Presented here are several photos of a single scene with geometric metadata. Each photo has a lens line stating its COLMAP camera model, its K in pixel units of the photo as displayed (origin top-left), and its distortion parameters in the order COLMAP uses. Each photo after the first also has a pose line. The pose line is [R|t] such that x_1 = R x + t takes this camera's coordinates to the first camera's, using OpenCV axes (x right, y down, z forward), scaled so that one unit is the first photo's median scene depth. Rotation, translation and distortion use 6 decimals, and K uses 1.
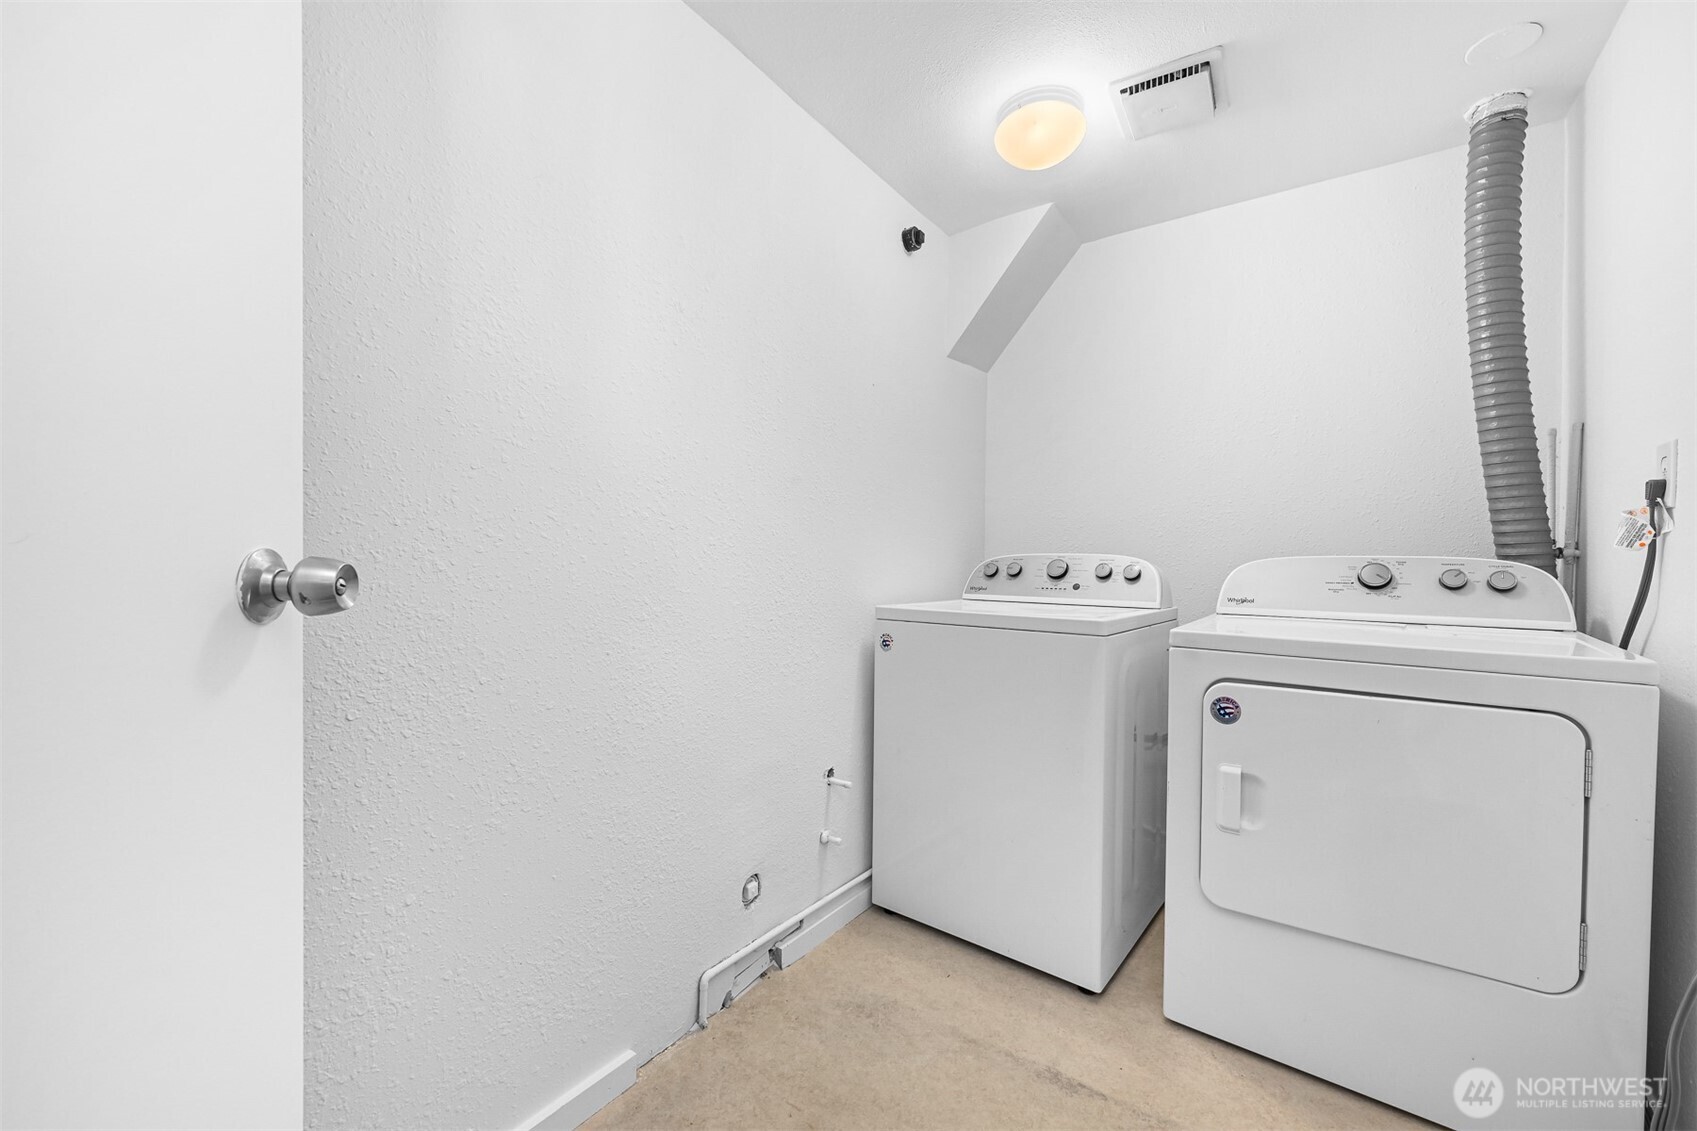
lens RADIAL K [[671.8, 0, 848.5], [0, 671.8, 565.5], [0, 0, 1]] dist [0.001176, 0.000137]
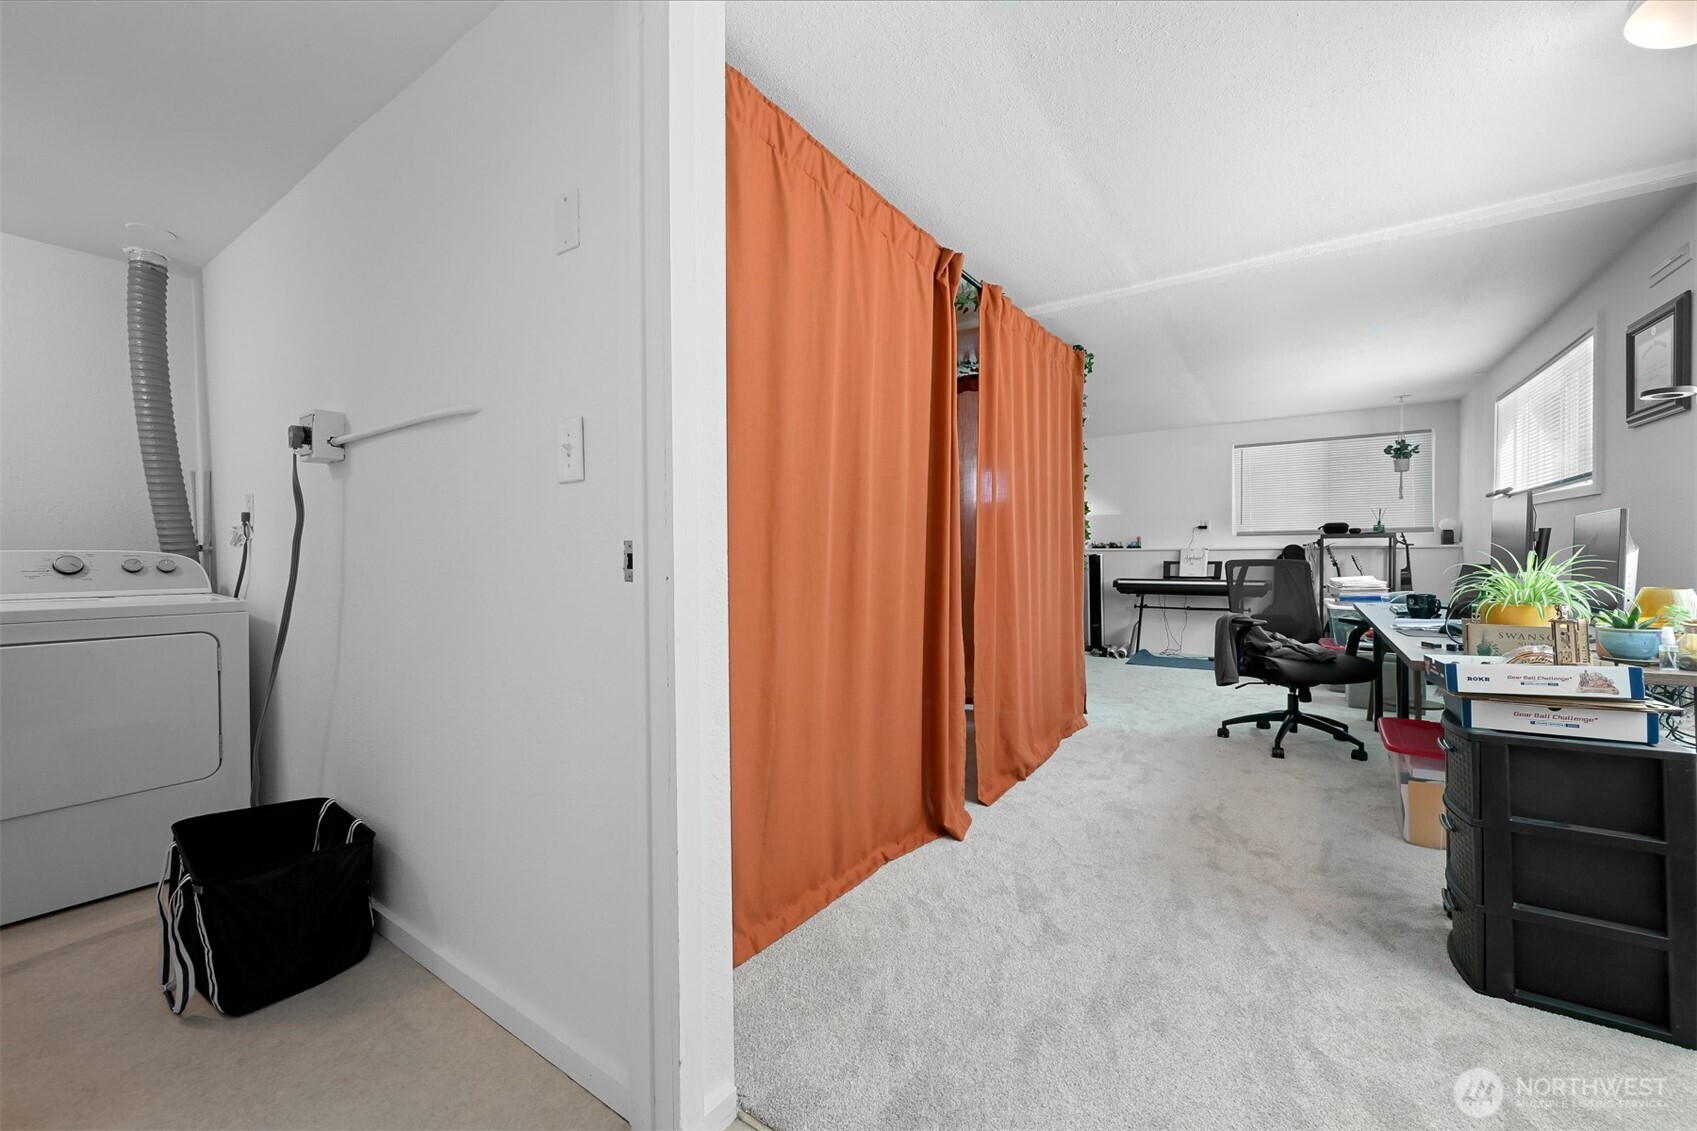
lens RADIAL K [[642.7, 0, 848.5], [0, 642.7, 565.5], [0, 0, 1]] dist [0.002205, 0.000249]
pose [[-0.031391, -0.026765, 0.999149, -0.583709], [0.016828, 0.999486, 0.027303, 0.007446], [-0.999366, 0.017670, -0.030925, -0.548954]]
